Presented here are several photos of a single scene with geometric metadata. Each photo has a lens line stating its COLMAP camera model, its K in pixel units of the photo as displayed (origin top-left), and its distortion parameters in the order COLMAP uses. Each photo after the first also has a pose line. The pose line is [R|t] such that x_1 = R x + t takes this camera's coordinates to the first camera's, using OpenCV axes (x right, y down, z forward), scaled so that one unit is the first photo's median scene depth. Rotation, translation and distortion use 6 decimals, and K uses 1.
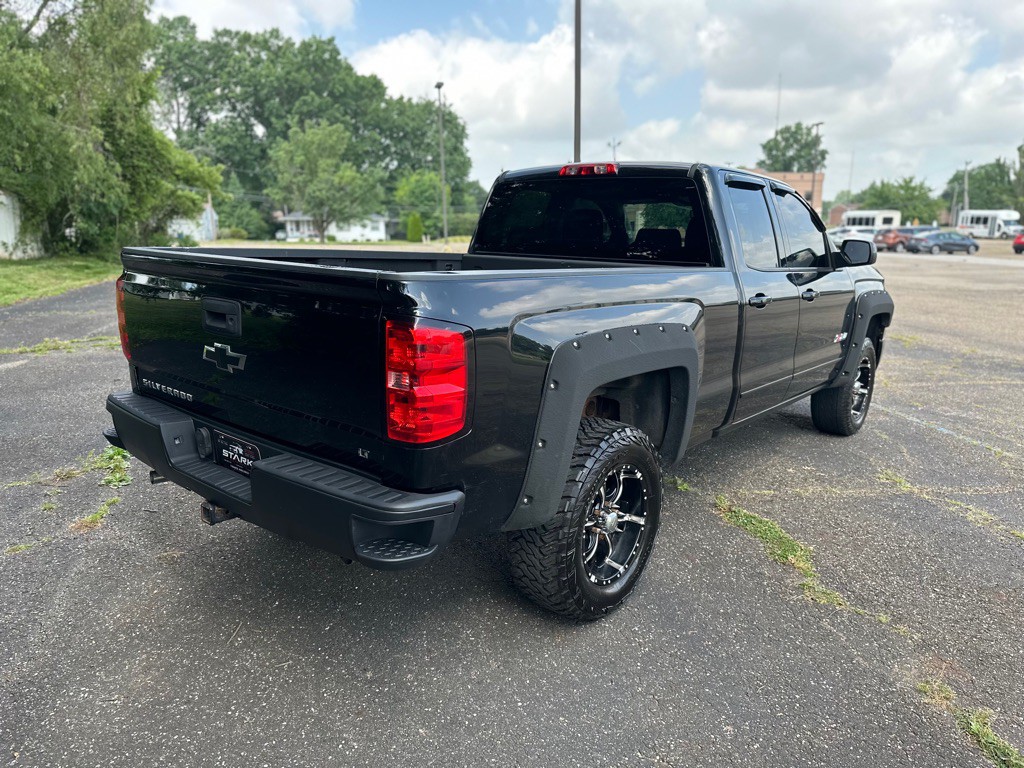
lens RADIAL K [[716.2, 0, 503.2], [0, 716.2, 397.8], [0, 0, 1]] dist [0.021073, -0.033911]
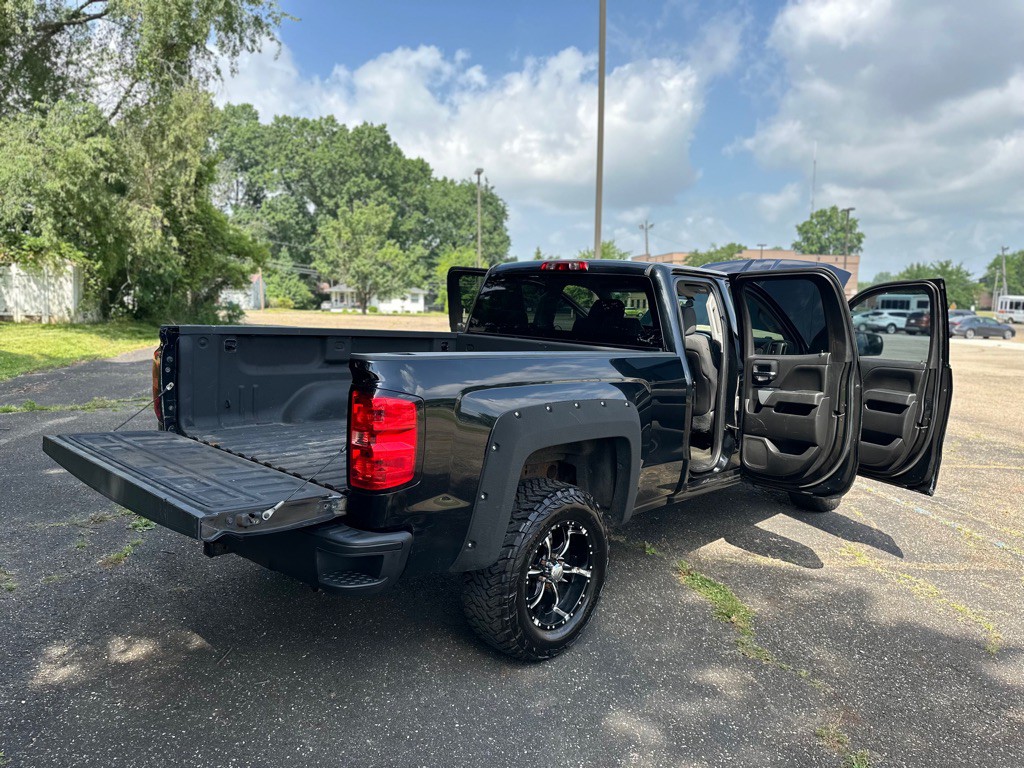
lens RADIAL K [[716.2, 0, 492.8], [0, 716.2, 386.1], [0, 0, 1]] dist [0.021073, -0.033911]
pose [[0.997673, 0.027427, -0.062416, 0.083532], [-0.034455, 0.992829, -0.114470, 0.010402], [0.058829, 0.116354, 0.991464, -0.122164]]
